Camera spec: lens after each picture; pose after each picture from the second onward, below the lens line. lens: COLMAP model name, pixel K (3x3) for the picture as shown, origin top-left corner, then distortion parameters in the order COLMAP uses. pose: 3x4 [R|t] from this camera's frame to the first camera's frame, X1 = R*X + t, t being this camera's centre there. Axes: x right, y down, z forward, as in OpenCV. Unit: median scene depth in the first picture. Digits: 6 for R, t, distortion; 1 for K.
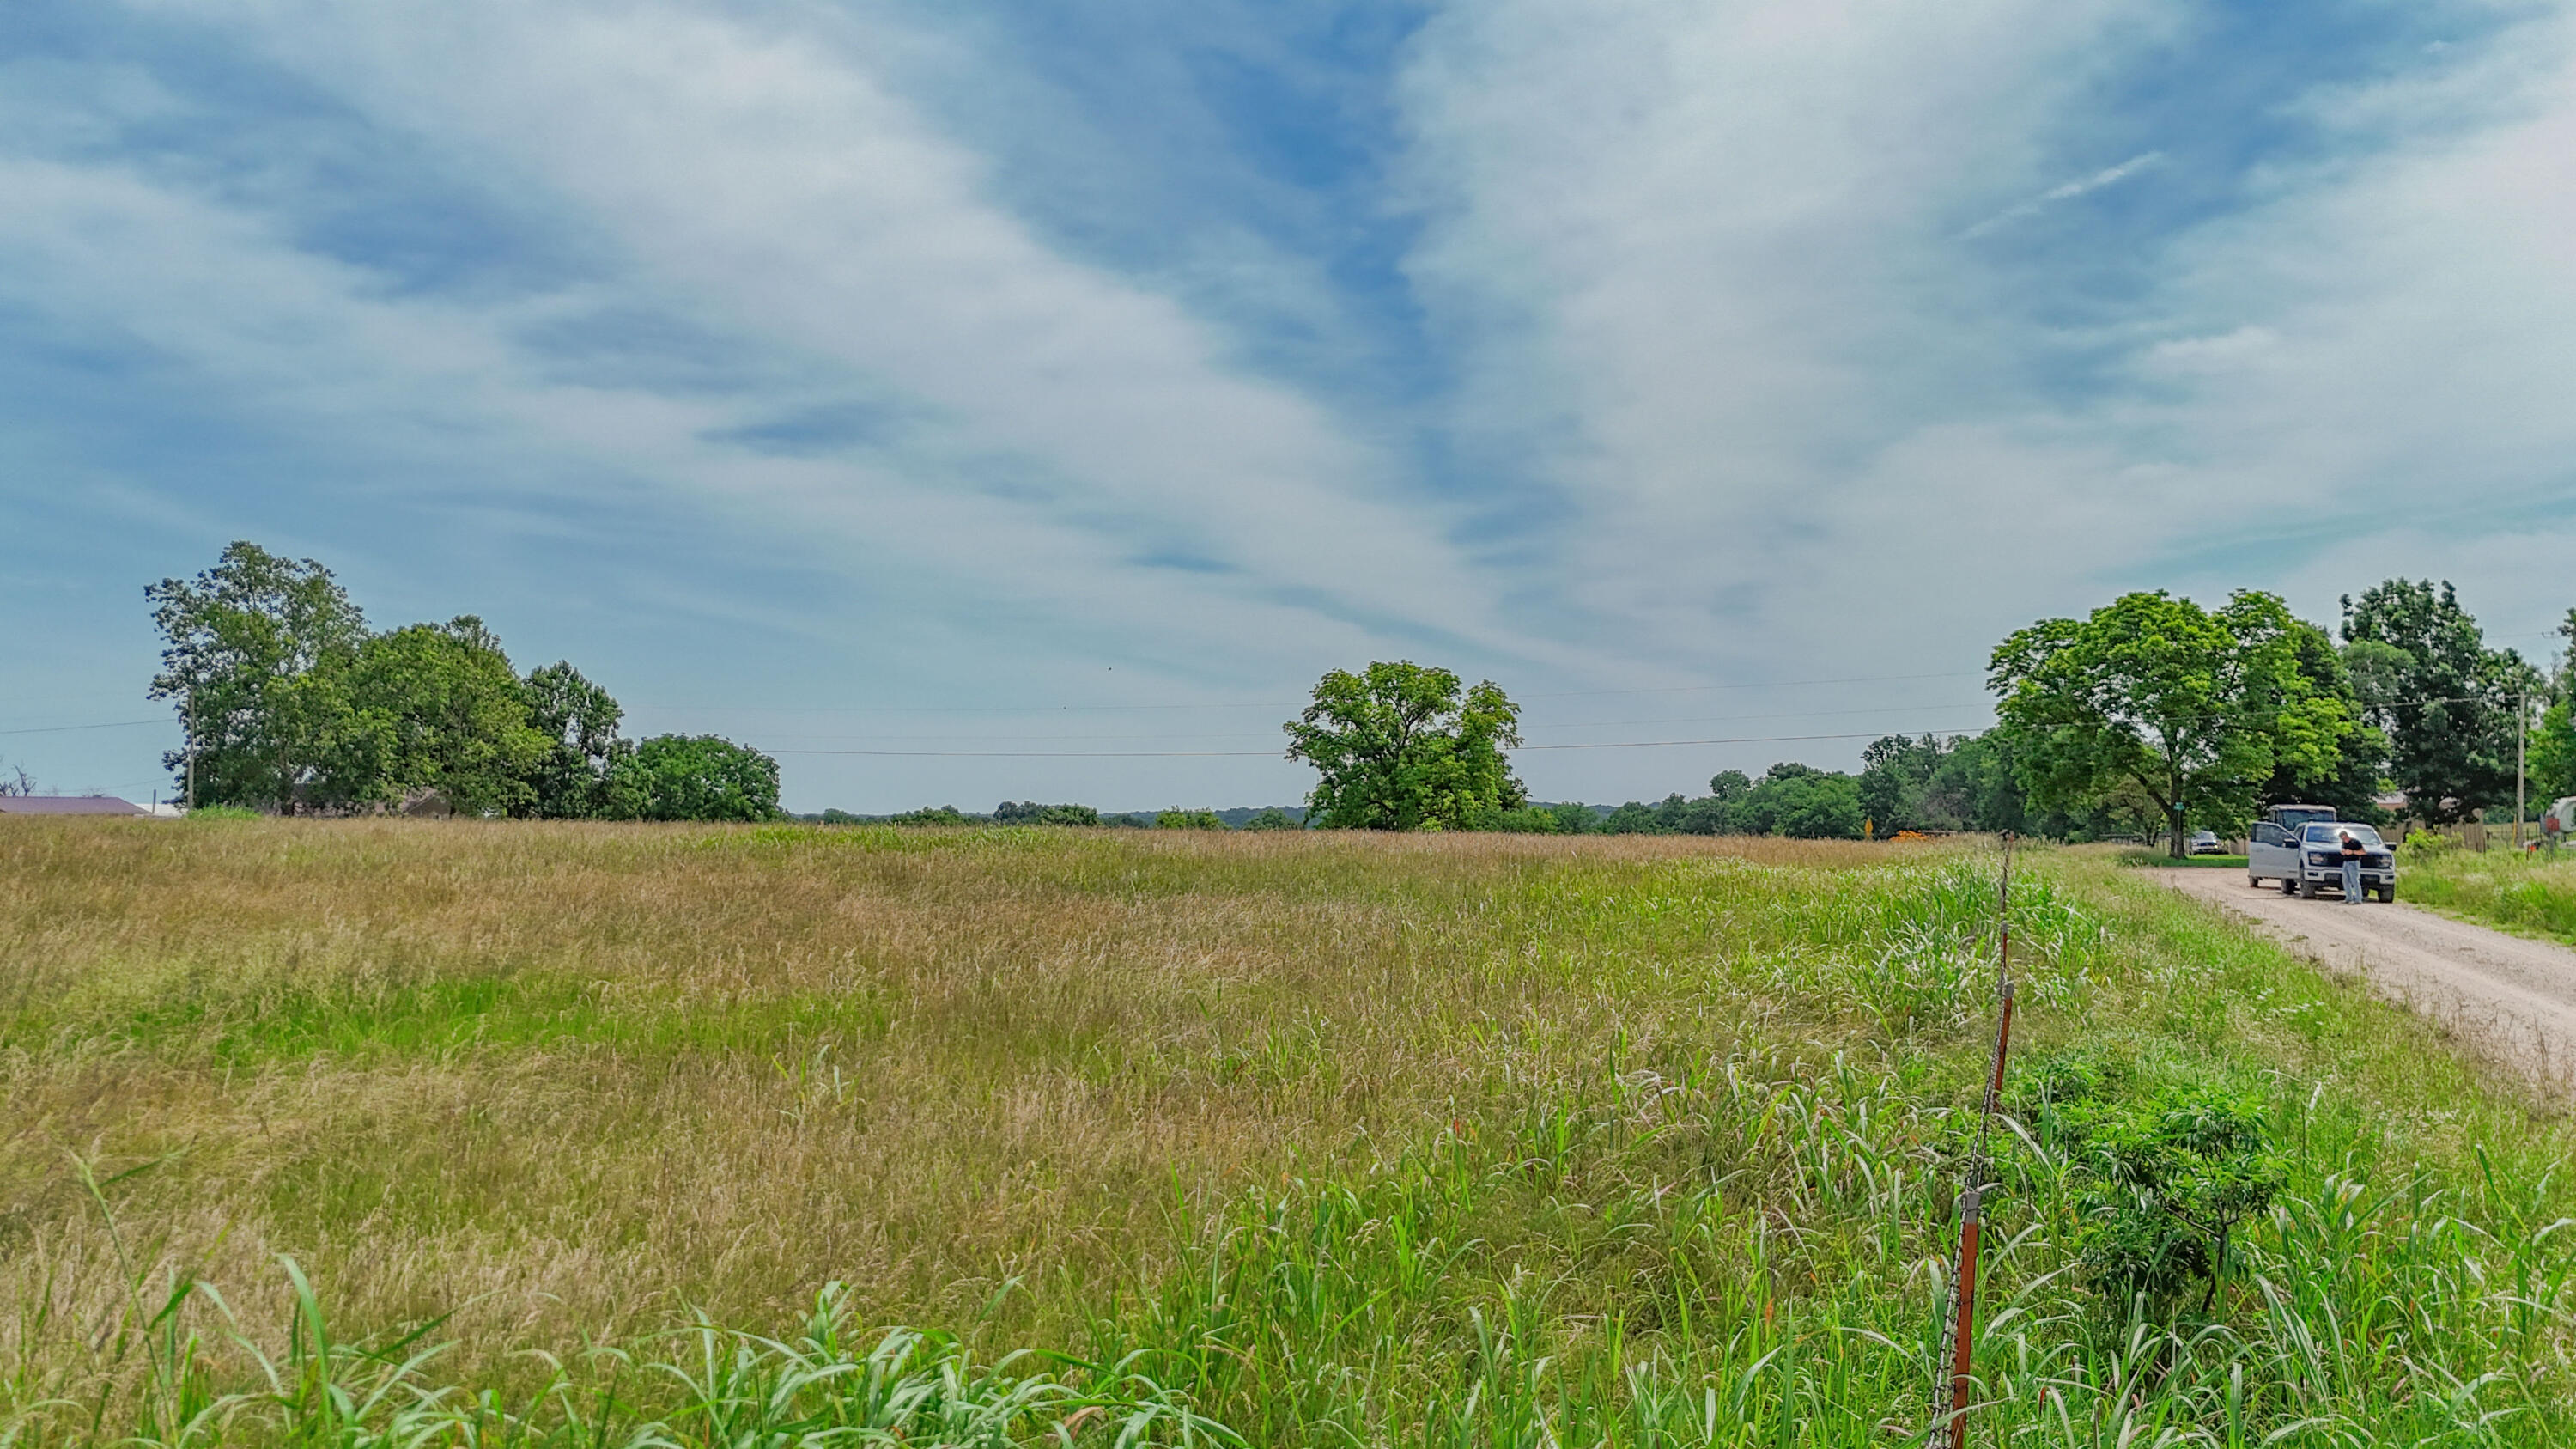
lens RADIAL K [[1883.8, 0, 1288.5], [0, 1883.8, 725.1], [0, 0, 1]] dist [0.059973, -0.058023]
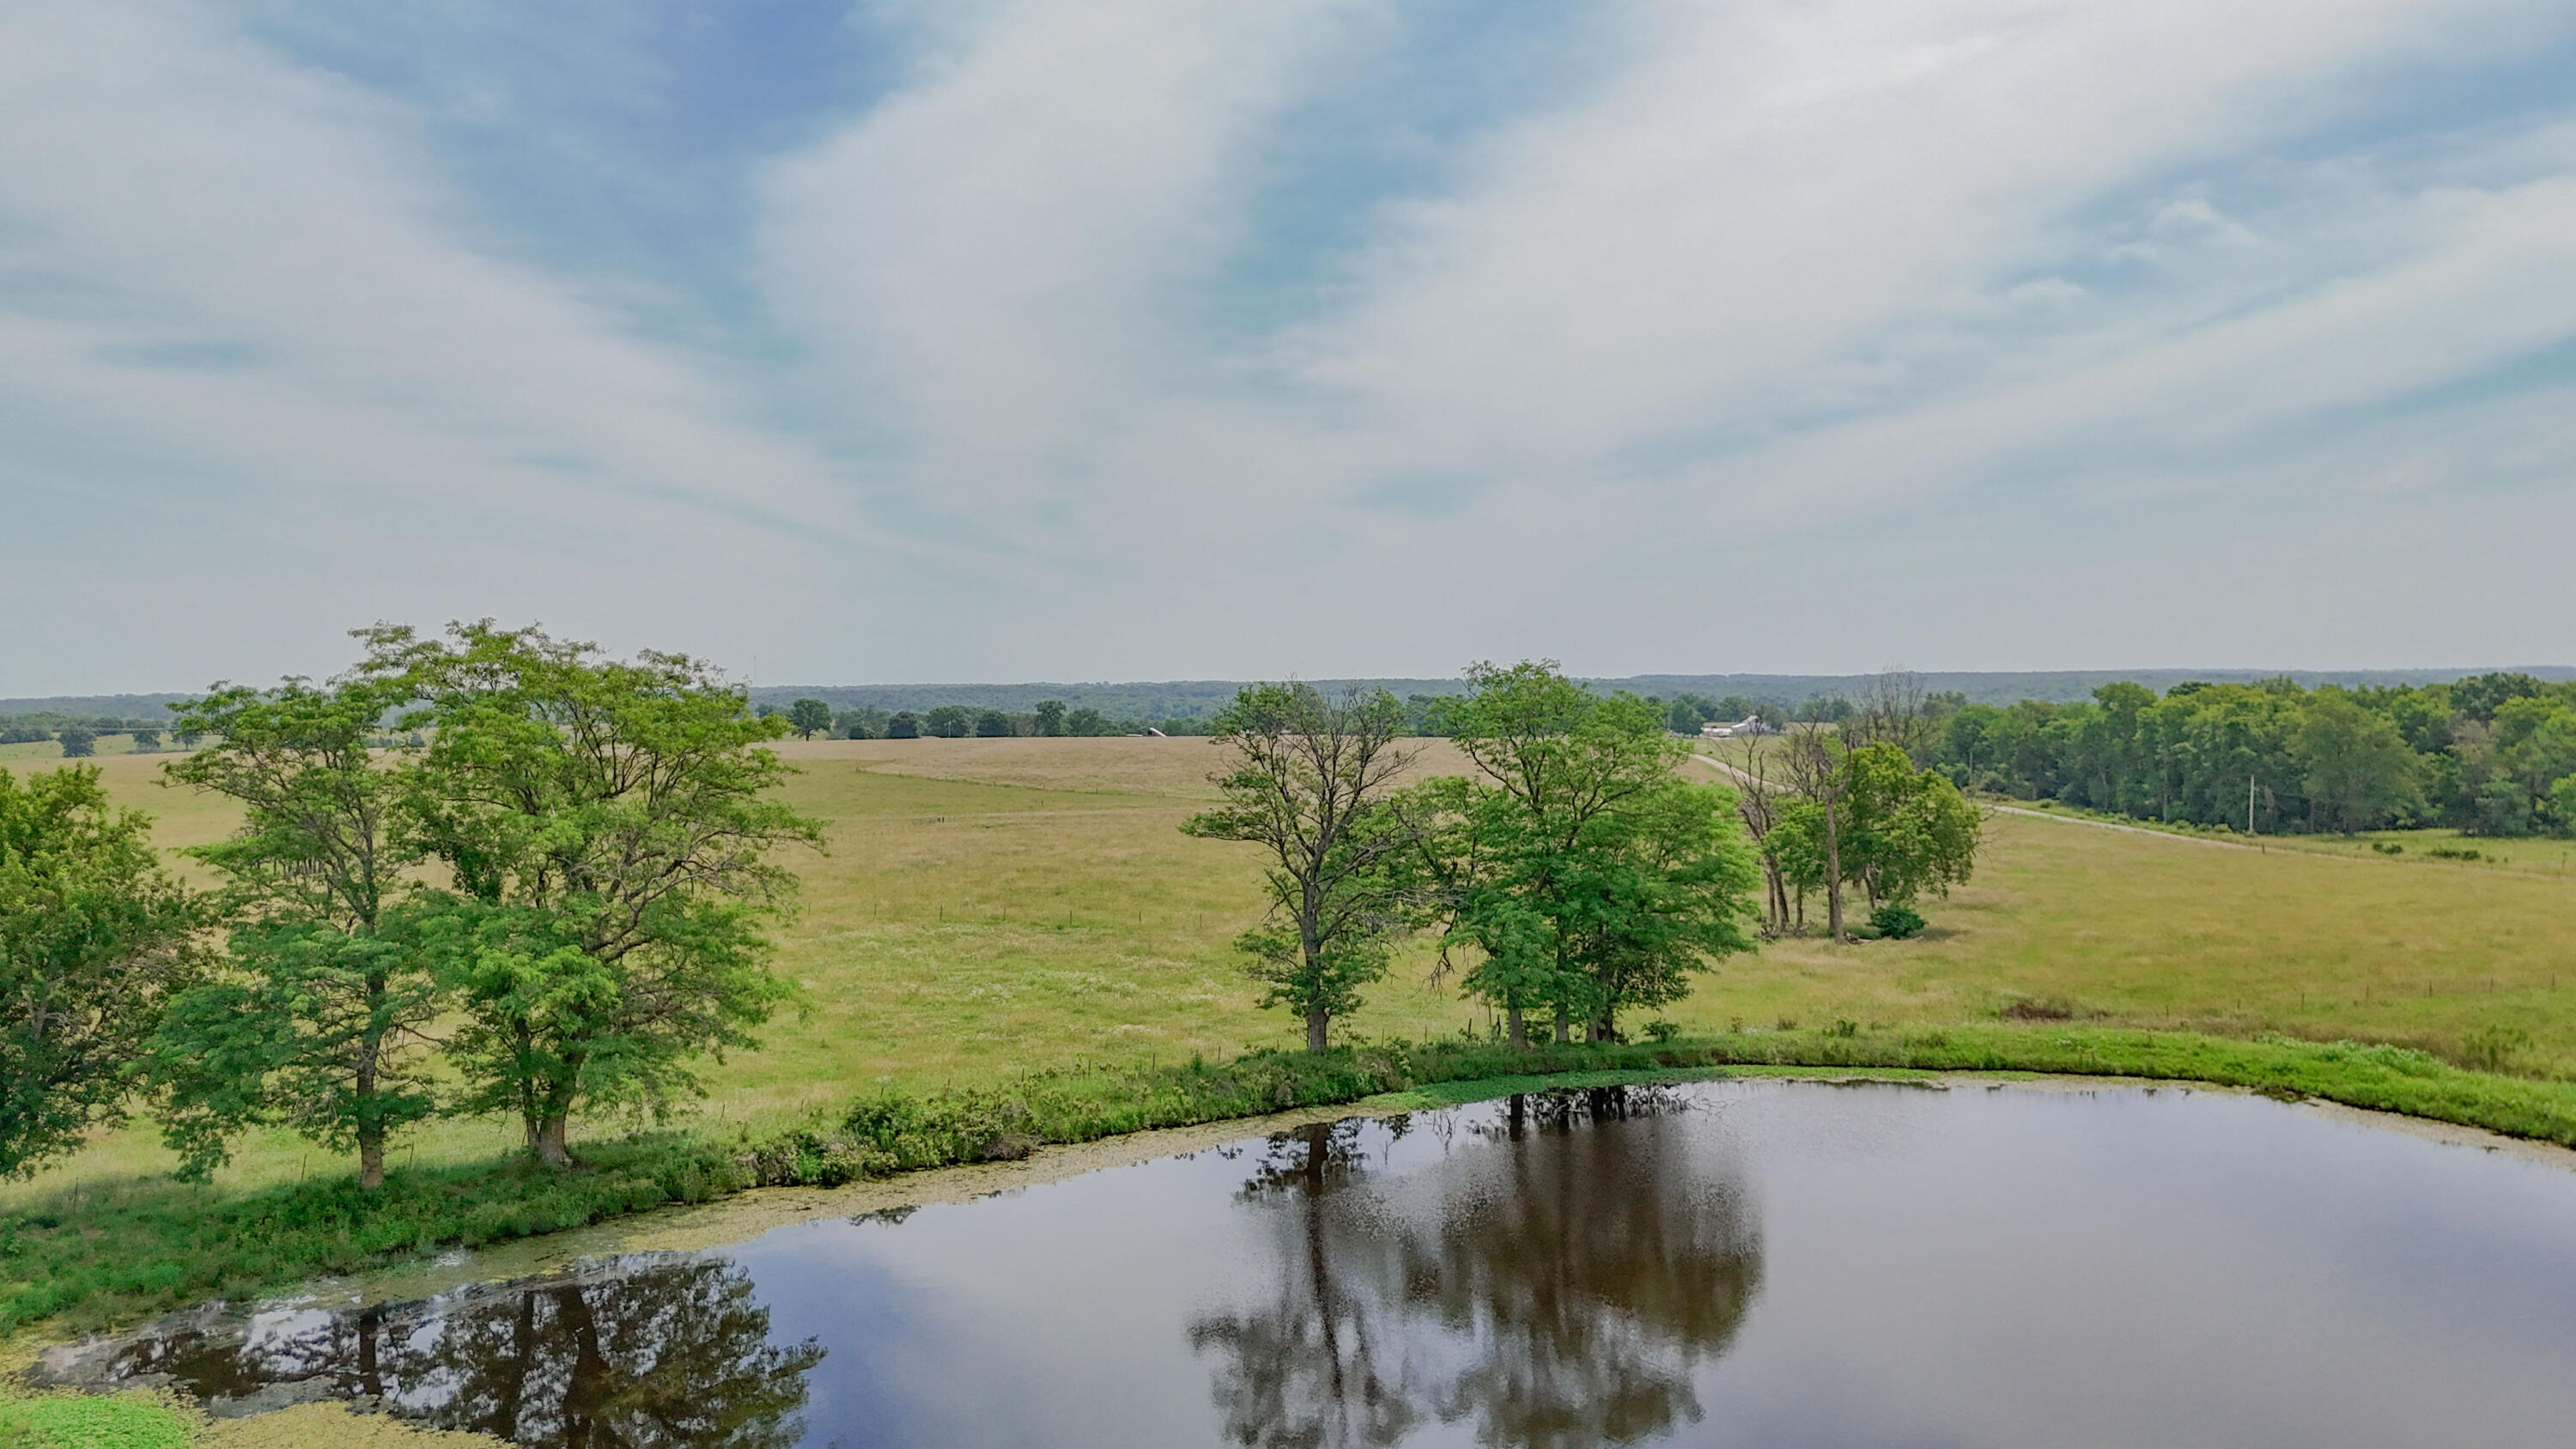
lens RADIAL K [[1883.8, 0, 1247.8], [0, 1883.8, 718.2], [0, 0, 1]] dist [0.059973, -0.058023]
pose [[0.951910, -0.013952, 0.306061, -0.016824], [-0.005247, 0.998074, 0.061816, -0.017162], [-0.306334, -0.060449, 0.950003, -0.290263]]
